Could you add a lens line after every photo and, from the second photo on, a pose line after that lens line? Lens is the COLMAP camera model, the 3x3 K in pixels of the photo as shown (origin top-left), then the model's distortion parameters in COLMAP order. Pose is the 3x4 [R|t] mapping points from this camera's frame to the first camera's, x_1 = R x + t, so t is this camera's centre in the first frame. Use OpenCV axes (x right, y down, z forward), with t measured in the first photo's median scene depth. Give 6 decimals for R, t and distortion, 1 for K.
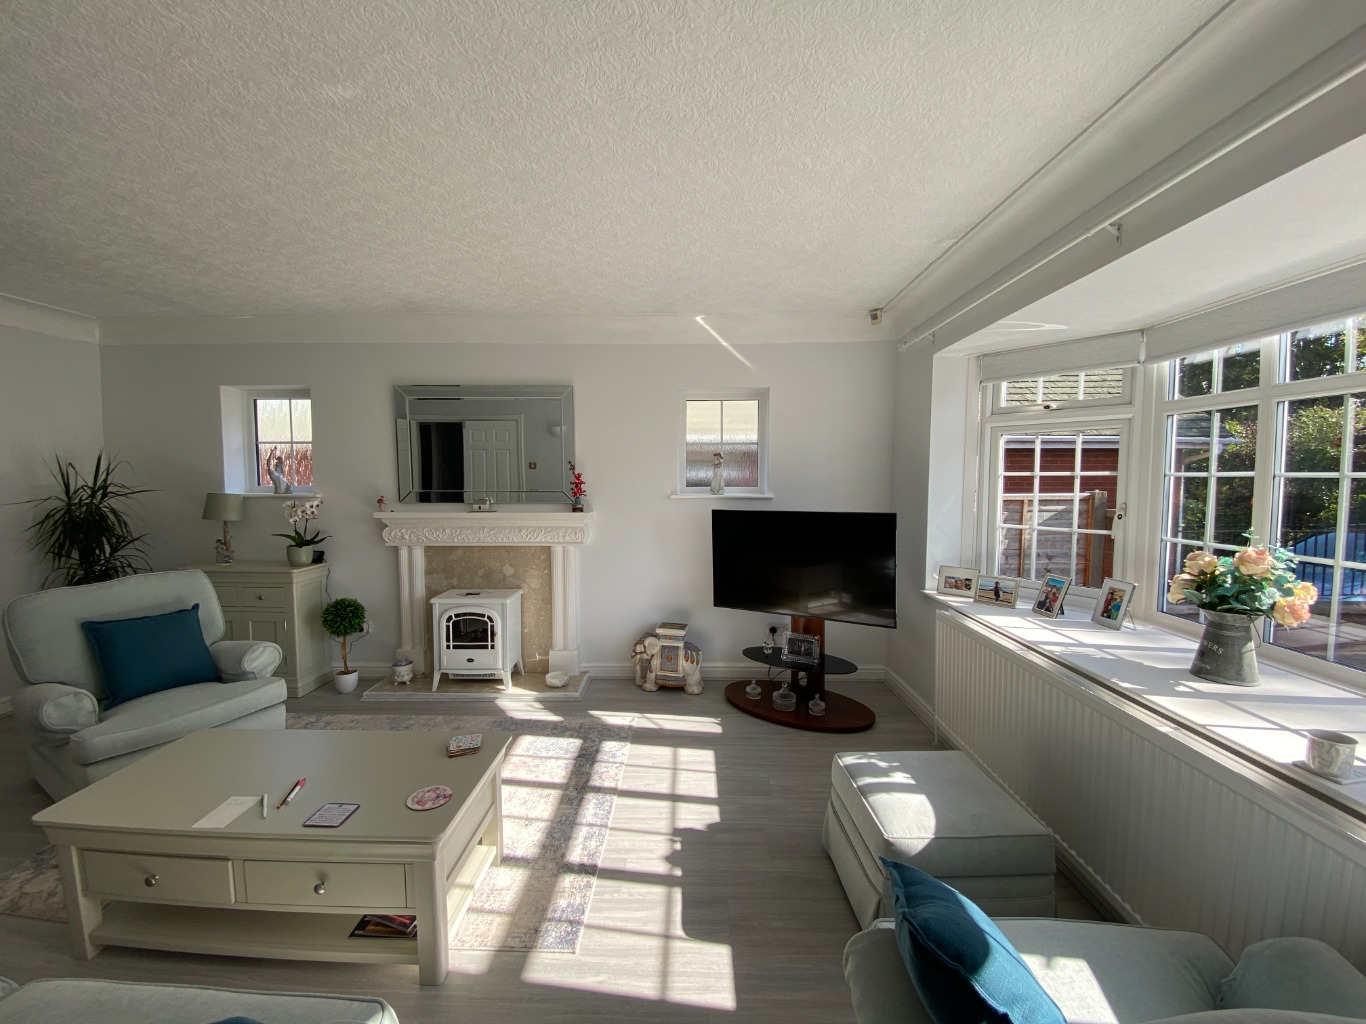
lens RADIAL K [[552.3, 0, 676.0], [0, 552.3, 514.0], [0, 0, 1]] dist [0.003860, -0.000012]
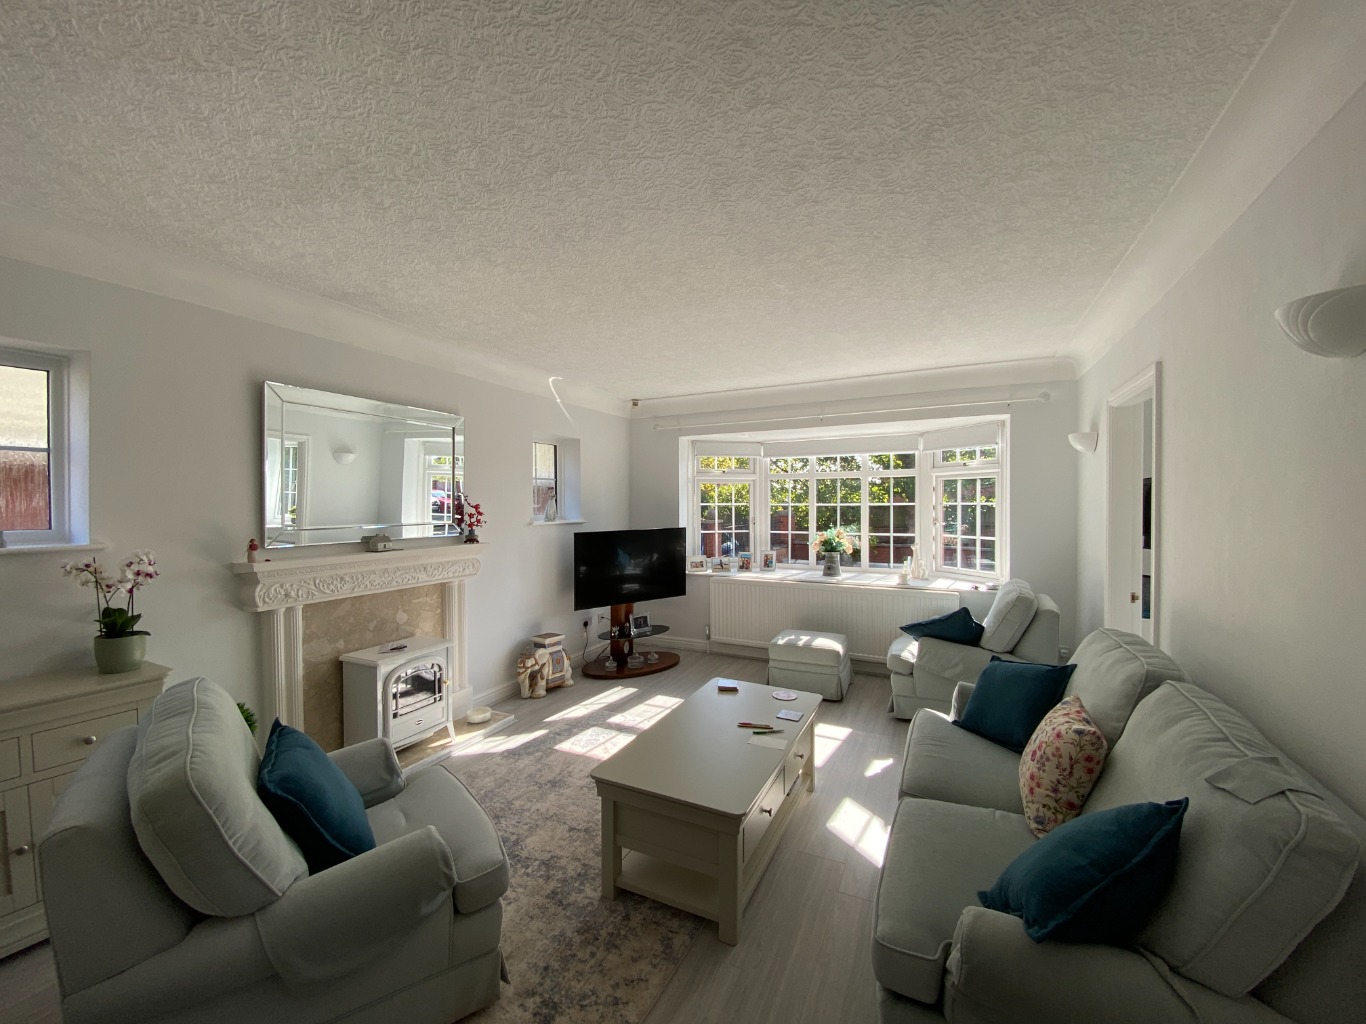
lens RADIAL K [[552.3, 0, 689.3], [0, 552.3, 508.1], [0, 0, 1]] dist [0.003860, -0.000012]
pose [[0.409830, -0.009329, 0.912114, -0.961185], [0.070421, 0.997287, -0.021441, -0.019205], [-0.909440, 0.073019, 0.409375, 0.237544]]
